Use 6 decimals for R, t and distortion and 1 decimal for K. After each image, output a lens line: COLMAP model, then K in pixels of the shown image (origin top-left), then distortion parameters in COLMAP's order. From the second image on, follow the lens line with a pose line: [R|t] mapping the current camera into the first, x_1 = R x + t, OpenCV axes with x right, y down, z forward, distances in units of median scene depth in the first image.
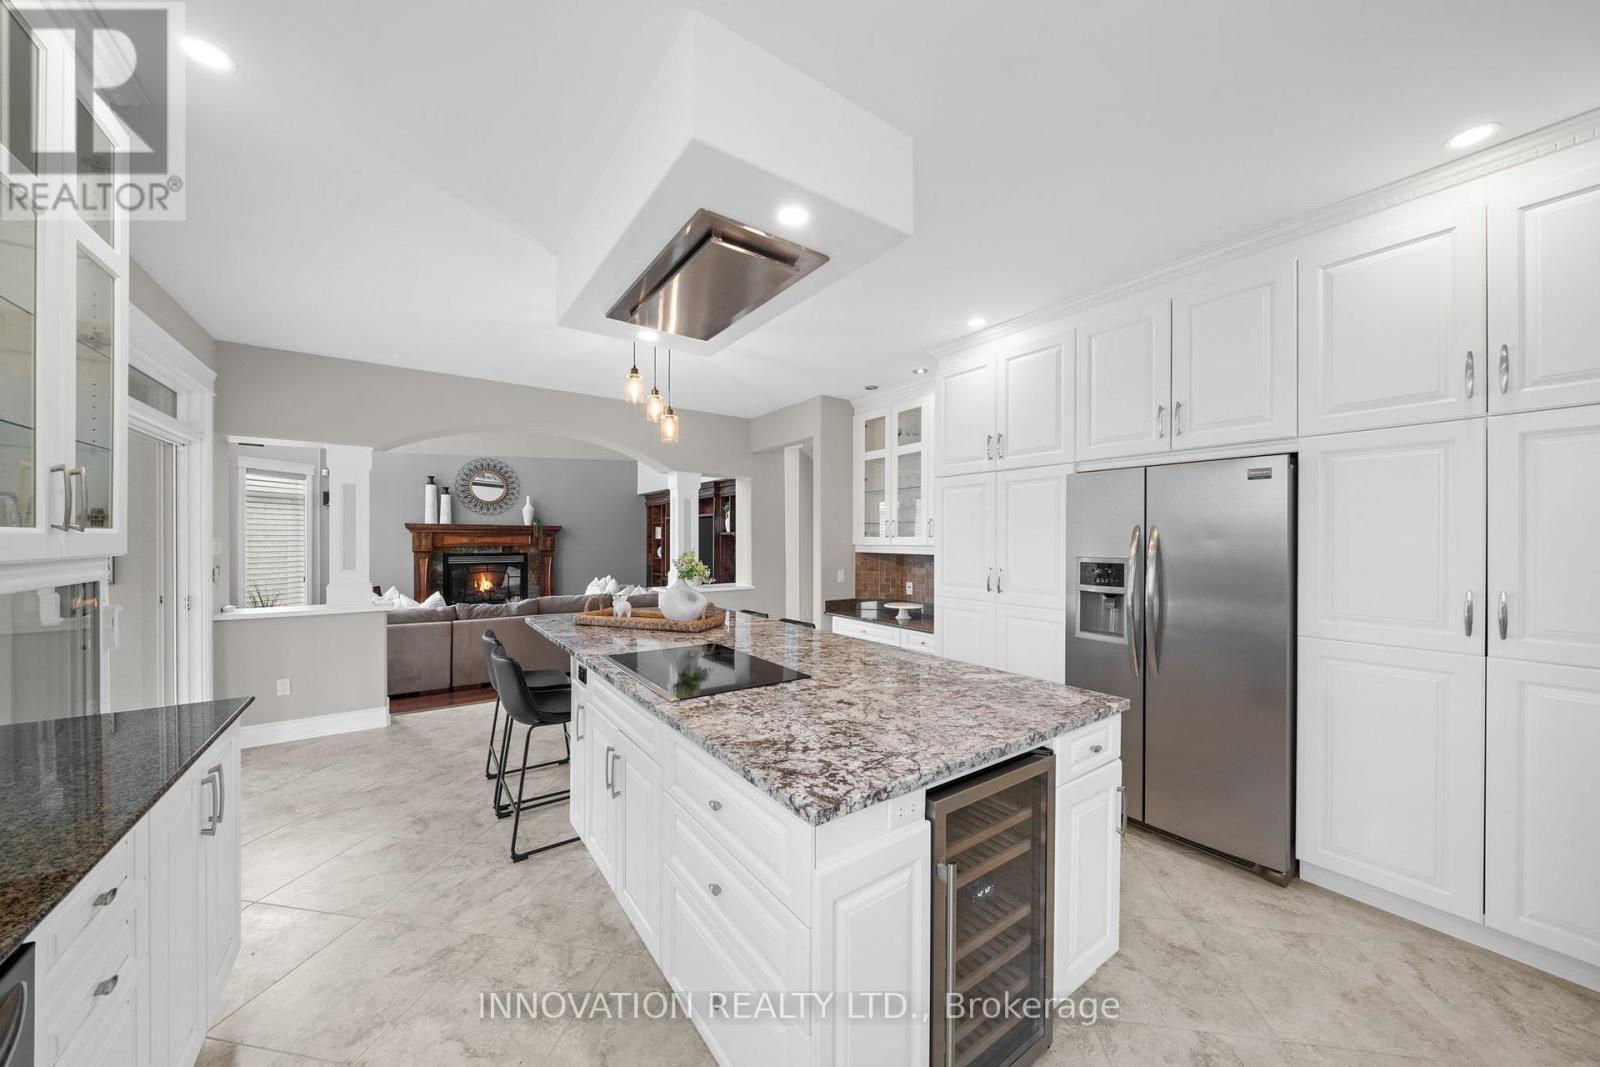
lens RADIAL K [[556.0, 0, 801.4], [0, 556.0, 541.6], [0, 0, 1]] dist [-0.000908, -0.000057]
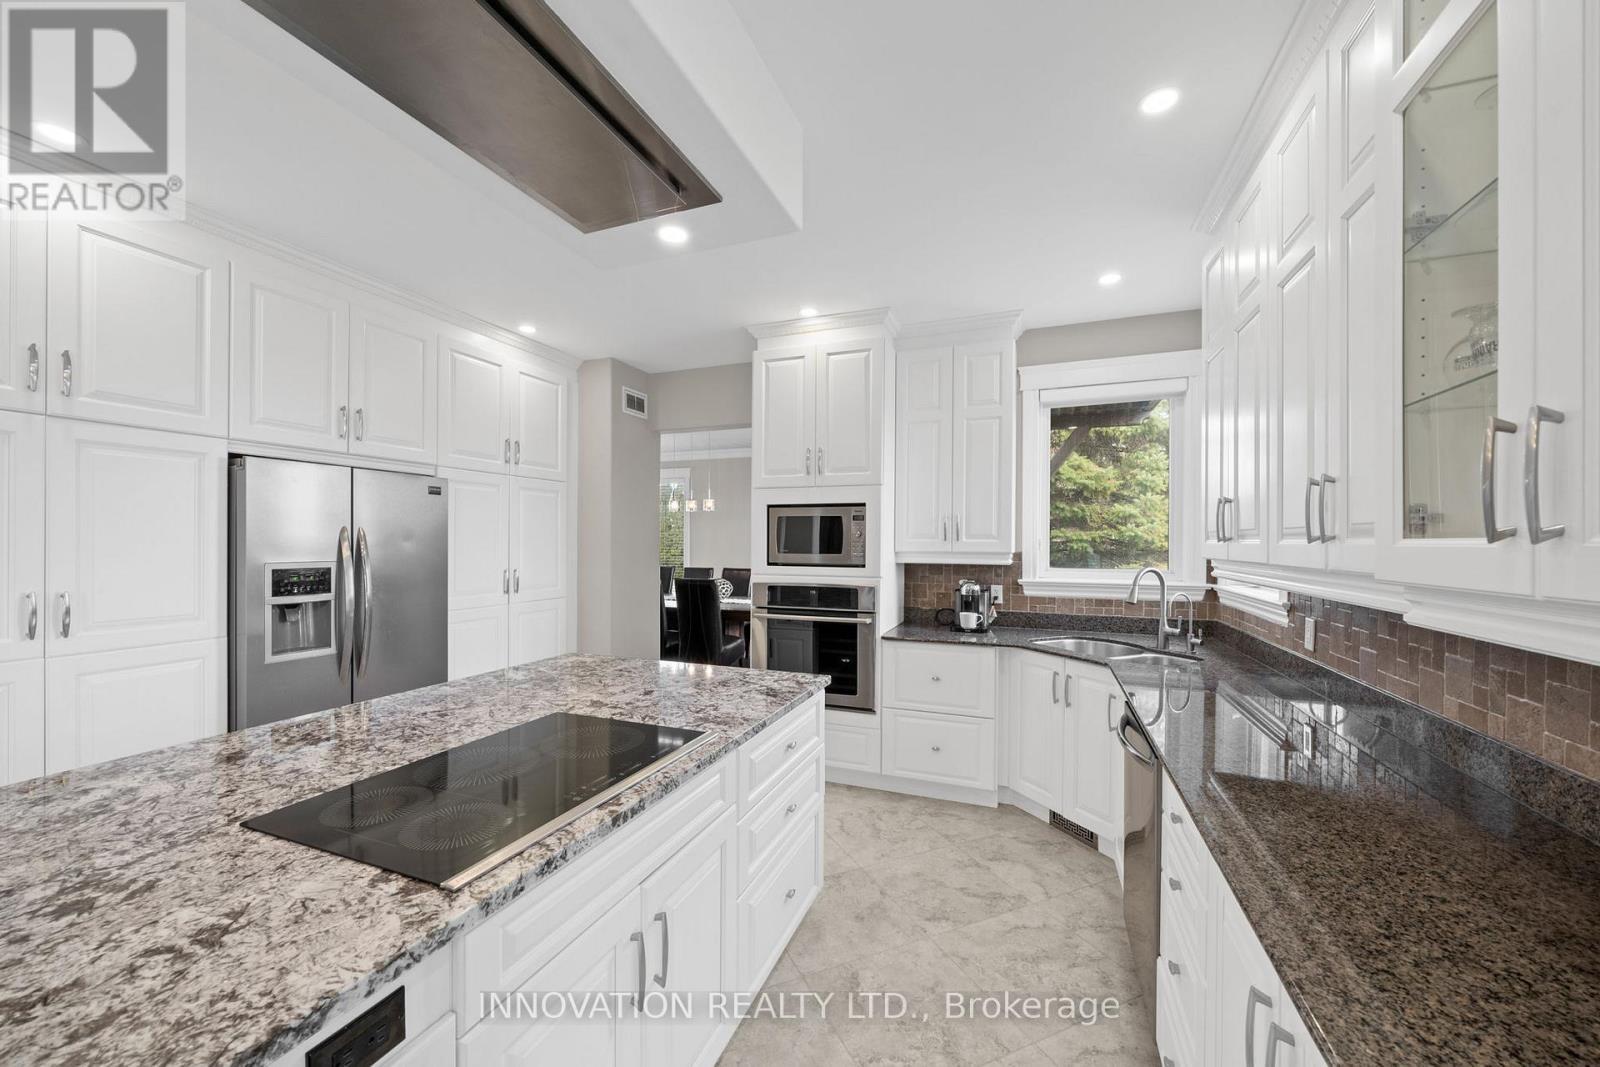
lens RADIAL K [[603.7, 0, 802.7], [0, 603.7, 537.5], [0, 0, 1]] dist [0.003840, 0.000238]
pose [[-0.544741, 0.001212, 0.838604, -0.266145], [-0.001176, 0.999997, -0.002209, -0.003520], [-0.838604, -0.002190, -0.544738, 0.341172]]
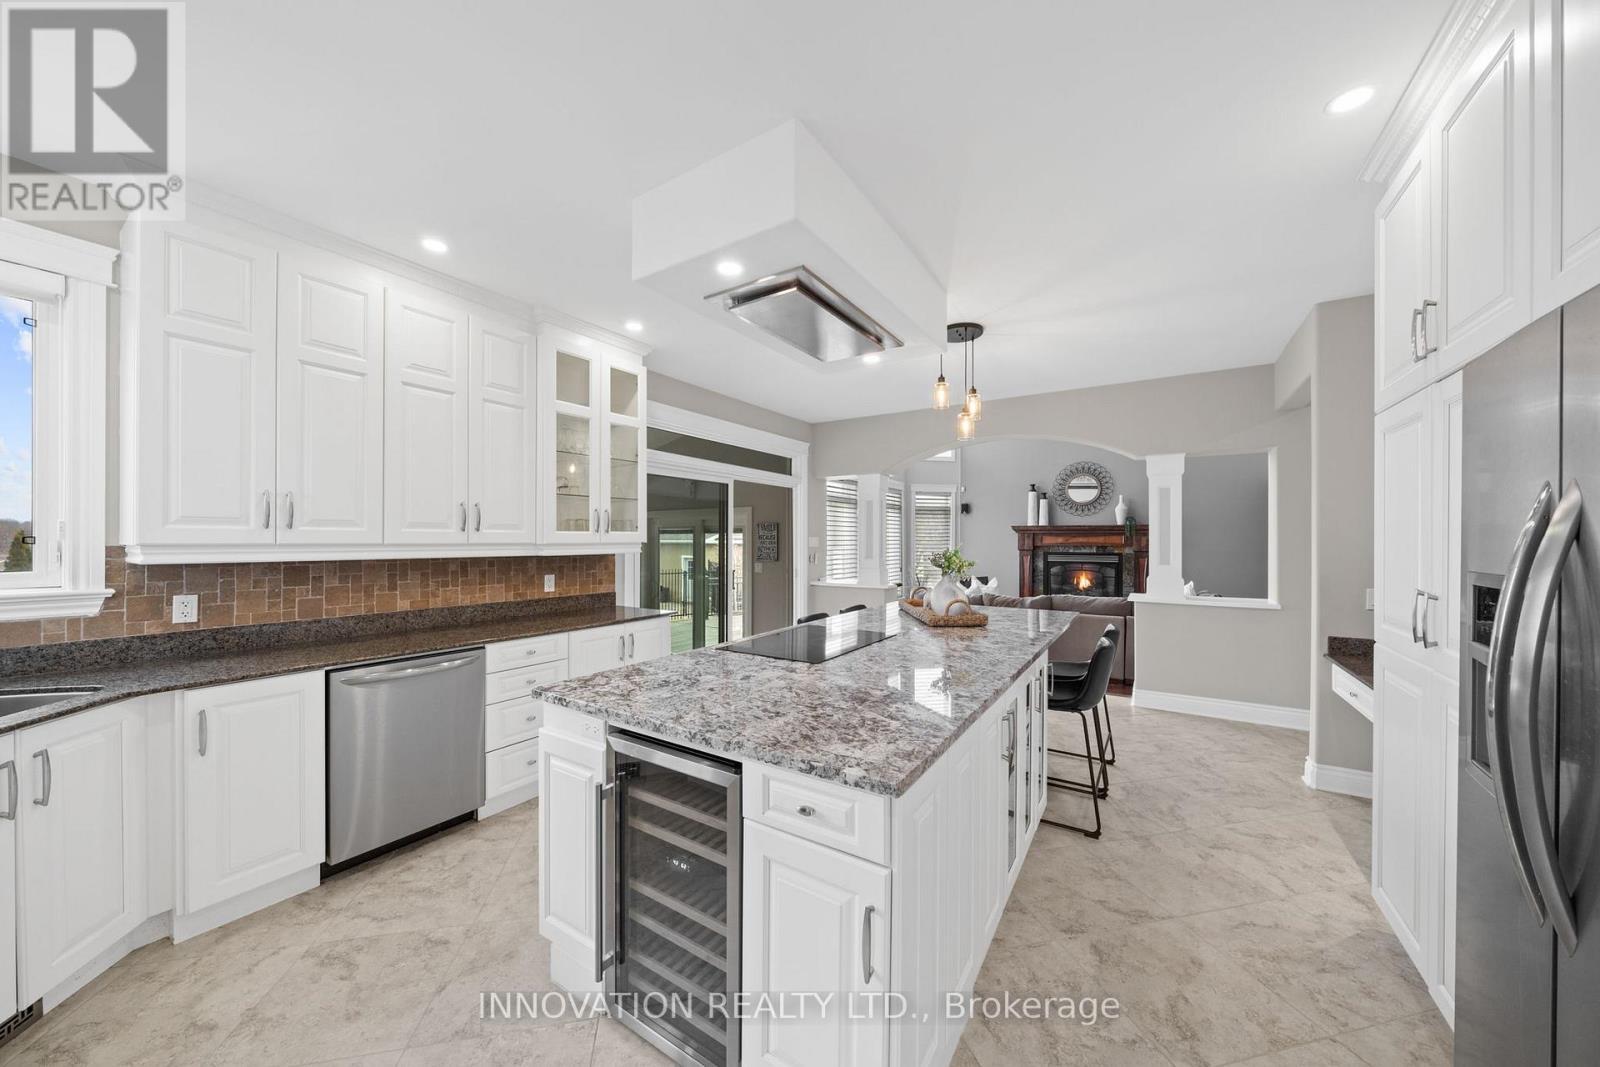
lens RADIAL K [[556.0, 0, 798.9], [0, 556.0, 540.8], [0, 0, 1]] dist [-0.002777, -0.000153]
pose [[0.357828, -0.000062, -0.933788, 0.285218], [-0.004299, 0.999989, -0.001714, 0.003708], [0.933778, 0.004628, 0.357824, 0.170341]]
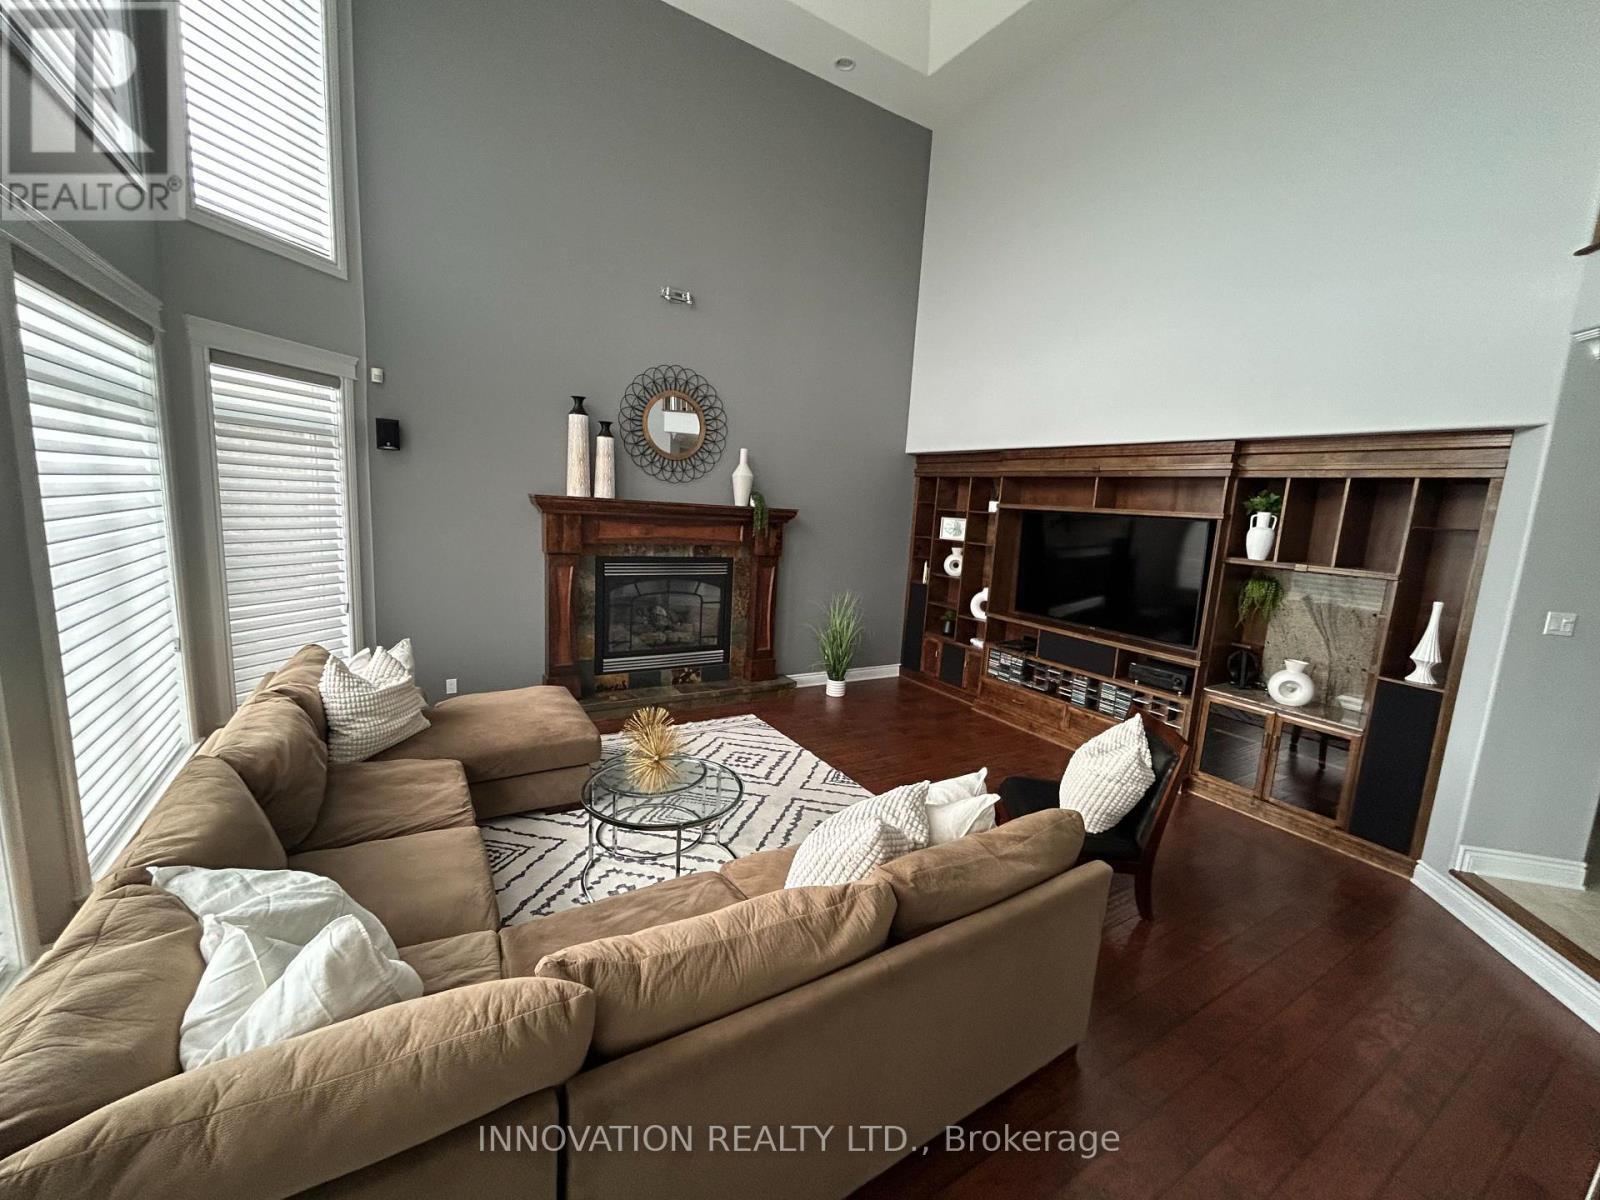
lens RADIAL K [[637.1, 0, 798.0], [0, 637.1, 607.7], [0, 0, 1]] dist [-0.003633, -0.000245]
pose [[0.995275, 0.071557, -0.065623, -0.527388], [-0.060175, 0.985042, 0.161466, -0.046795], [0.076195, -0.156754, 0.984694, 0.547854]]
